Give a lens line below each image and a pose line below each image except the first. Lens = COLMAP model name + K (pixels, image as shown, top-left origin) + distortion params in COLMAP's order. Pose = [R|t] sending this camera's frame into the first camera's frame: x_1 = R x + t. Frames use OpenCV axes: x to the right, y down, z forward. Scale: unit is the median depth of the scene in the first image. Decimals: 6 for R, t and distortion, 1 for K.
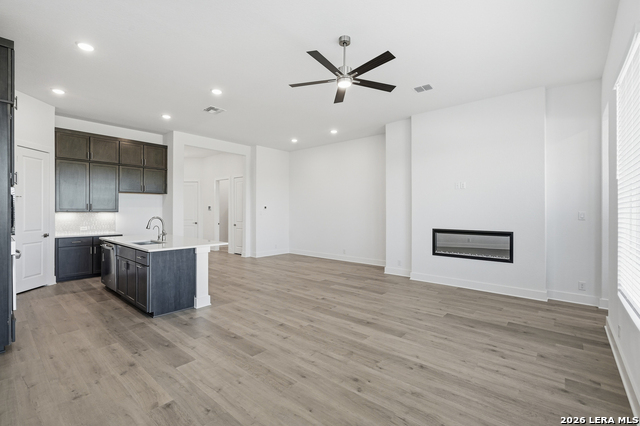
lens RADIAL K [[290.0, 0, 318.5], [0, 290.0, 209.7], [0, 0, 1]] dist [-0.001199, 0.000339]
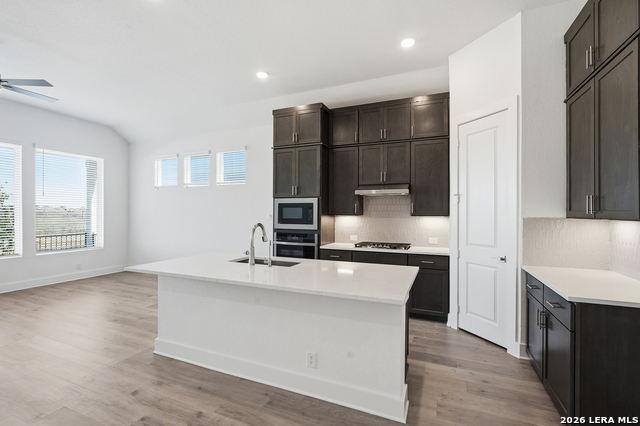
lens RADIAL K [[289.2, 0, 320.0], [0, 289.2, 213.0], [0, 0, 1]] dist [-0.002171, -0.000165]
pose [[-0.955181, -0.004401, -0.295989, -0.643761], [-0.002433, 0.999972, -0.007017, 0.009033], [0.296012, -0.005982, -0.955166, 2.085052]]
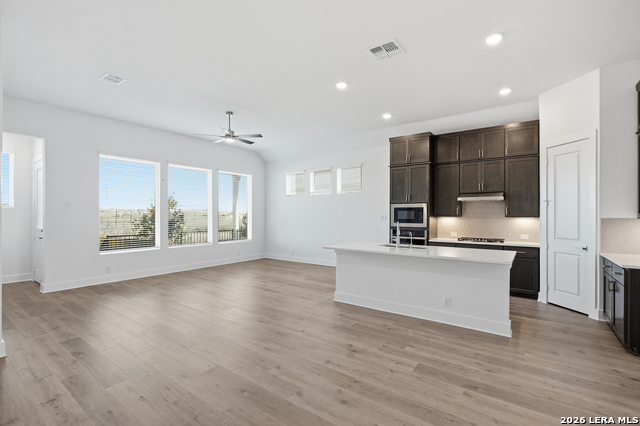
lens RADIAL K [[292.8, 0, 320.2], [0, 292.8, 214.4], [0, 0, 1]] dist [-0.000496, 0.000444]
pose [[-0.996626, -0.002937, -0.082027, -0.270286], [-0.002392, 0.999974, -0.006746, 0.010829], [0.082044, -0.006527, -0.996607, 2.499850]]
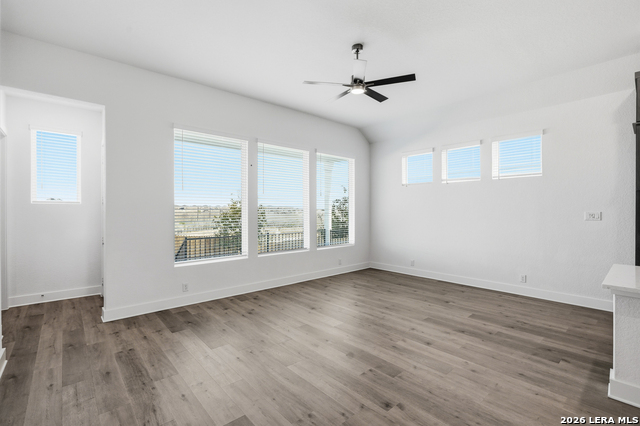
lens RADIAL K [[290.0, 0, 318.5], [0, 290.0, 209.7], [0, 0, 1]] dist [-0.001199, 0.000339]
pose [[-0.991235, -0.001840, 0.132099, 0.082241], [-0.002941, 0.999963, -0.008140, 0.004700], [-0.132079, -0.008457, -0.991203, 1.868942]]
